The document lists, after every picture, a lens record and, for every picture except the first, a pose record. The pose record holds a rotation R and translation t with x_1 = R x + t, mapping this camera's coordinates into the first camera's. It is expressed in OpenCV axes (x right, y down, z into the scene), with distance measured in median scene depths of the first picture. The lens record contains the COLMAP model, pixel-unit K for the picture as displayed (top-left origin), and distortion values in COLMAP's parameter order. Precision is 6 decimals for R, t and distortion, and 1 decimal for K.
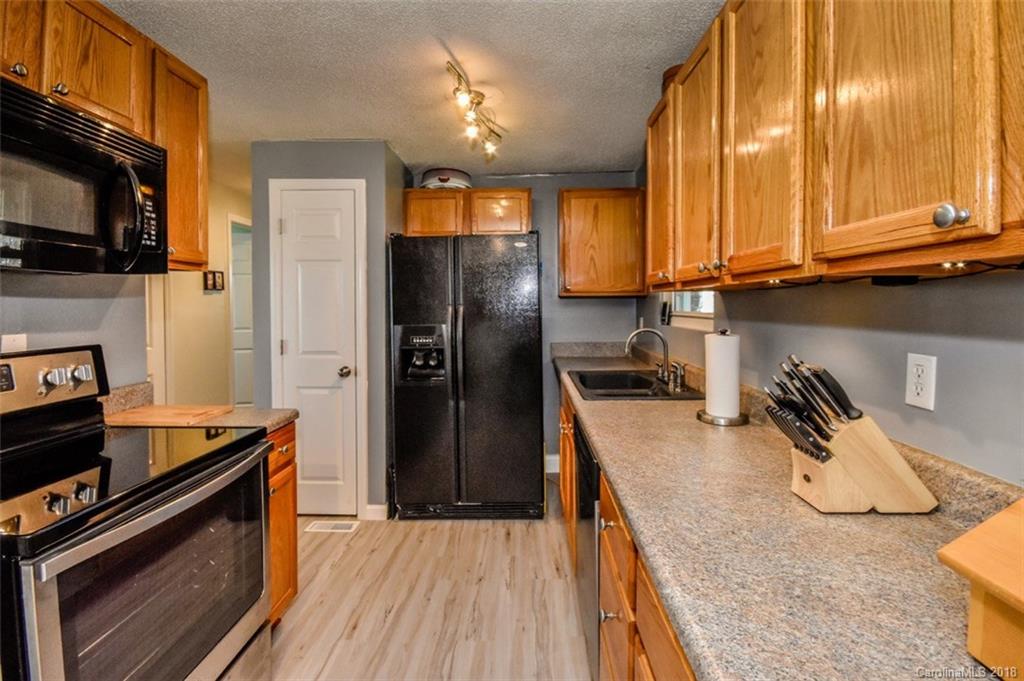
lens RADIAL K [[489.1, 0, 513.6], [0, 489.1, 319.5], [0, 0, 1]] dist [0.000220, -0.000636]
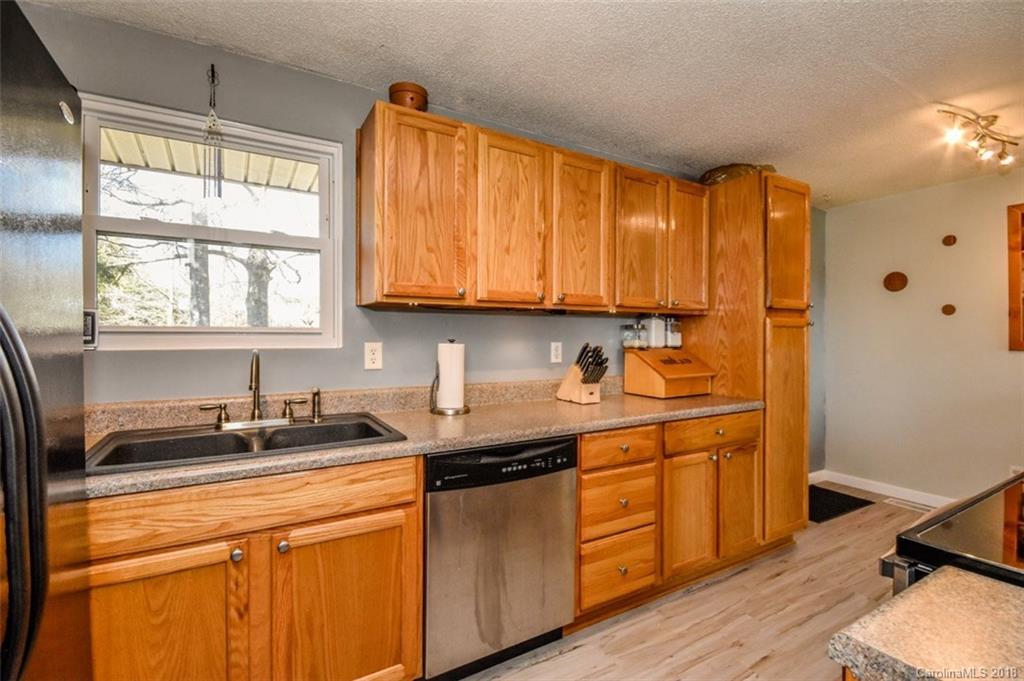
lens RADIAL K [[450.5, 0, 512.0], [0, 450.5, 340.5], [0, 0, 1]] dist [-0.004966, -0.000345]
pose [[-0.519270, -0.020399, 0.854367, -0.482915], [0.017448, 0.999254, 0.034463, -0.009646], [-0.854432, 0.032803, -0.518527, 1.092028]]
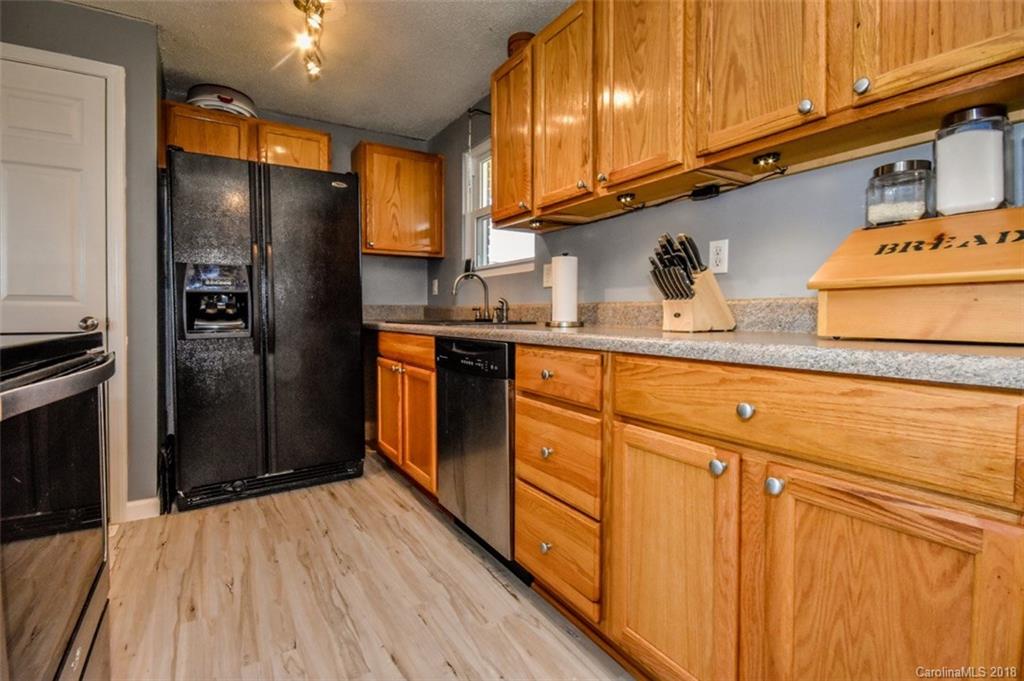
lens RADIAL K [[485.3, 0, 542.6], [0, 485.3, 325.3], [0, 0, 1]] dist [-0.003559, -0.000665]
pose [[0.813018, -0.023343, 0.581771, -0.259851], [0.025001, 0.999674, 0.005172, 0.148278], [-0.581702, 0.010340, 0.813336, 0.017261]]
